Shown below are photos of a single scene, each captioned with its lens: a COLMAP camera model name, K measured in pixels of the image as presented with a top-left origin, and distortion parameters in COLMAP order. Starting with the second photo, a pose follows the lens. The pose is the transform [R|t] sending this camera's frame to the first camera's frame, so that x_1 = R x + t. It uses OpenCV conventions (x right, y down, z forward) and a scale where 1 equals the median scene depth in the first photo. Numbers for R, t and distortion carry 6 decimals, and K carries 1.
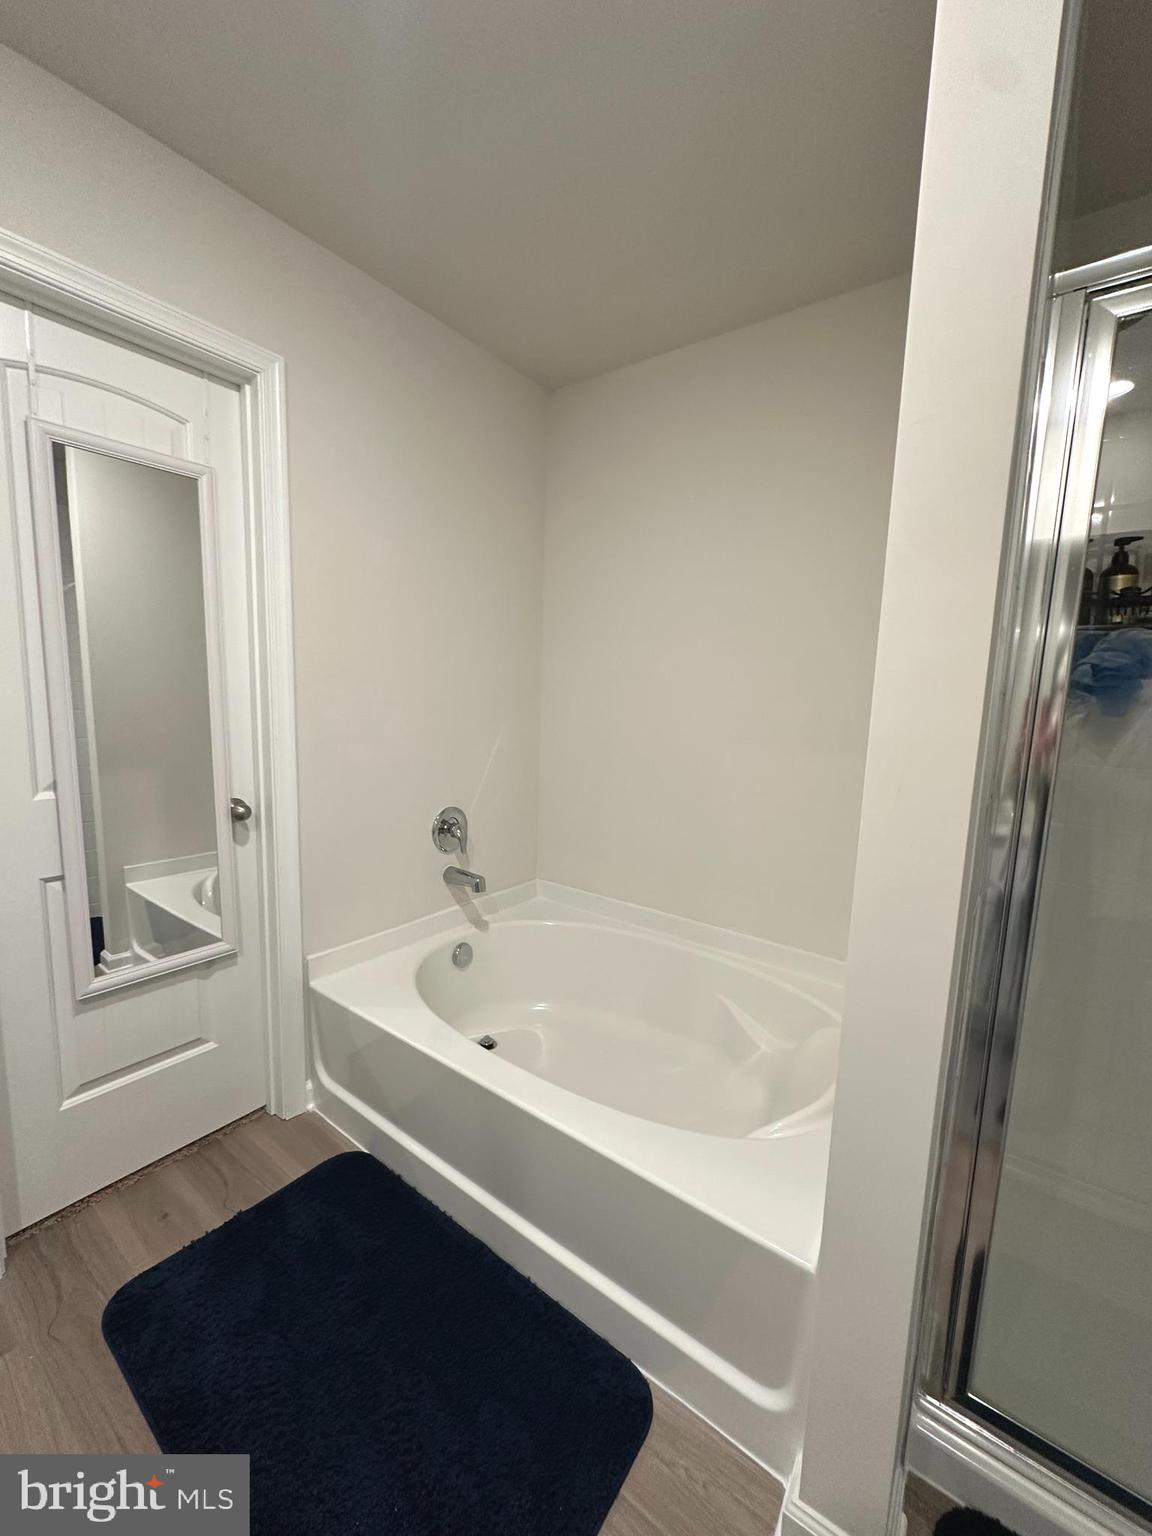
lens RADIAL K [[611.1, 0, 580.1], [0, 611.1, 770.0], [0, 0, 1]] dist [-0.009014, 0.000153]
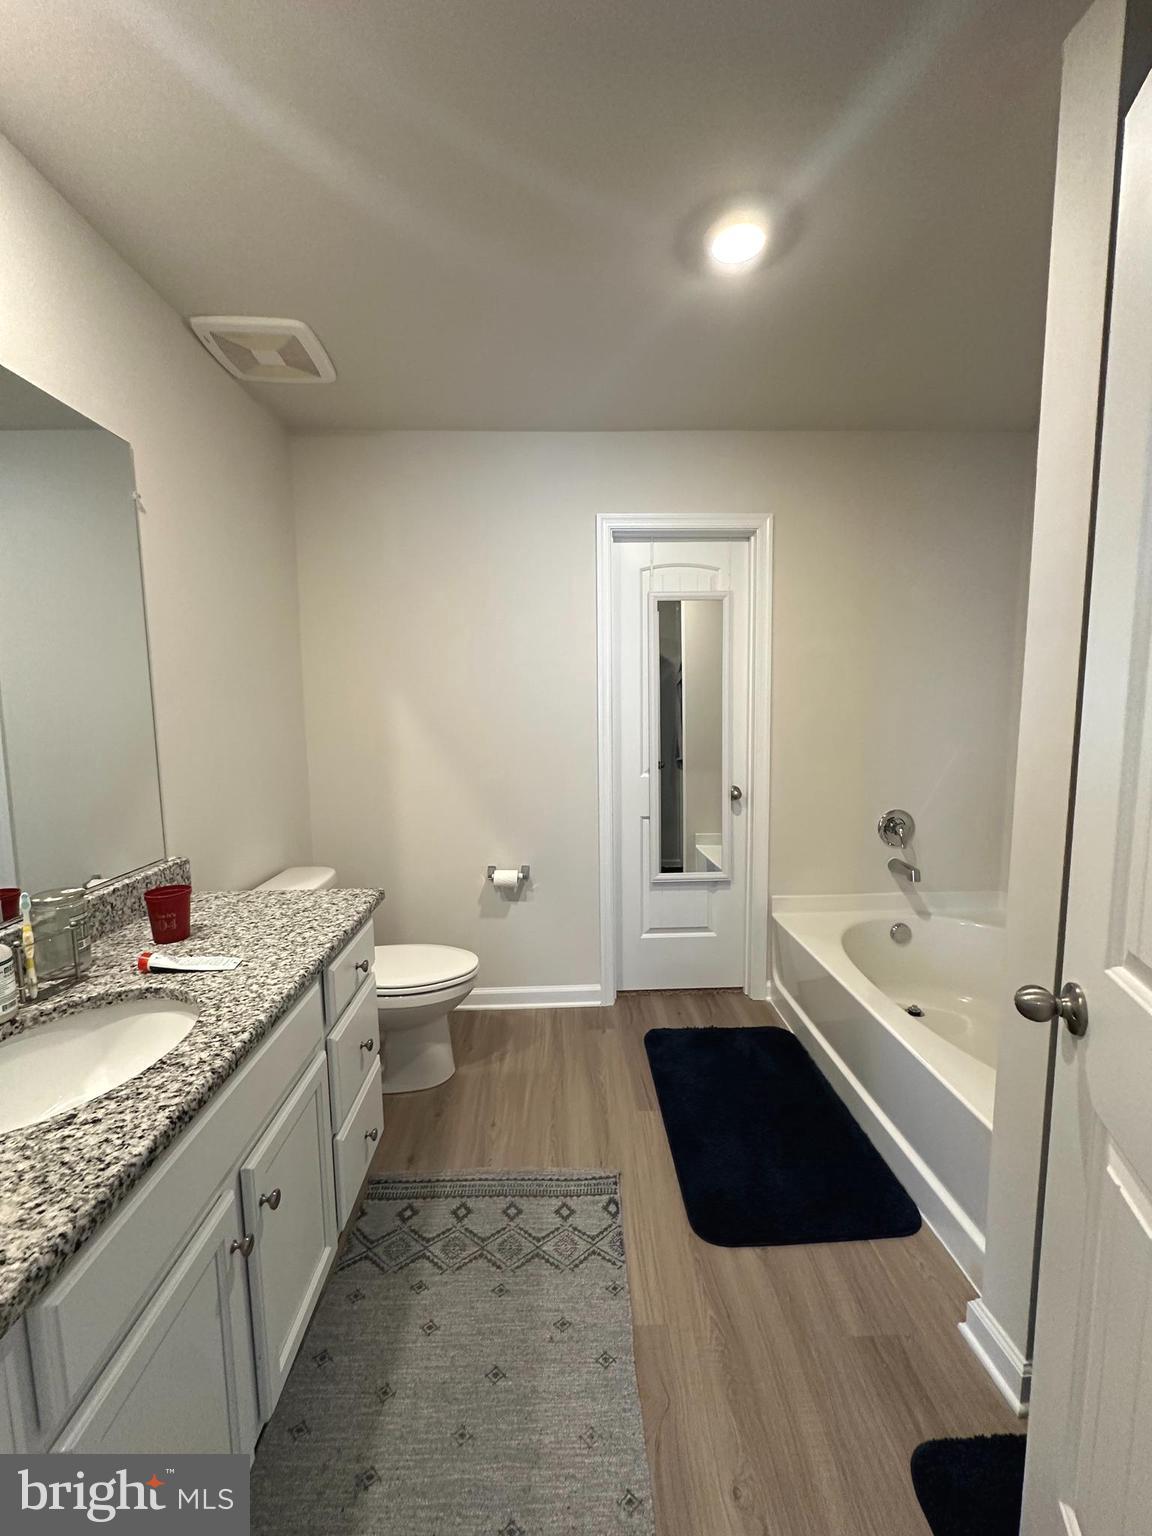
lens RADIAL K [[611.1, 0, 580.1], [0, 611.1, 770.0], [0, 0, 1]] dist [-0.009014, 0.000153]
pose [[0.626916, 0.039948, -0.778062, 0.445479], [-0.065694, 0.997838, -0.001700, 0.033243], [0.776312, 0.052180, 0.628185, -0.352426]]
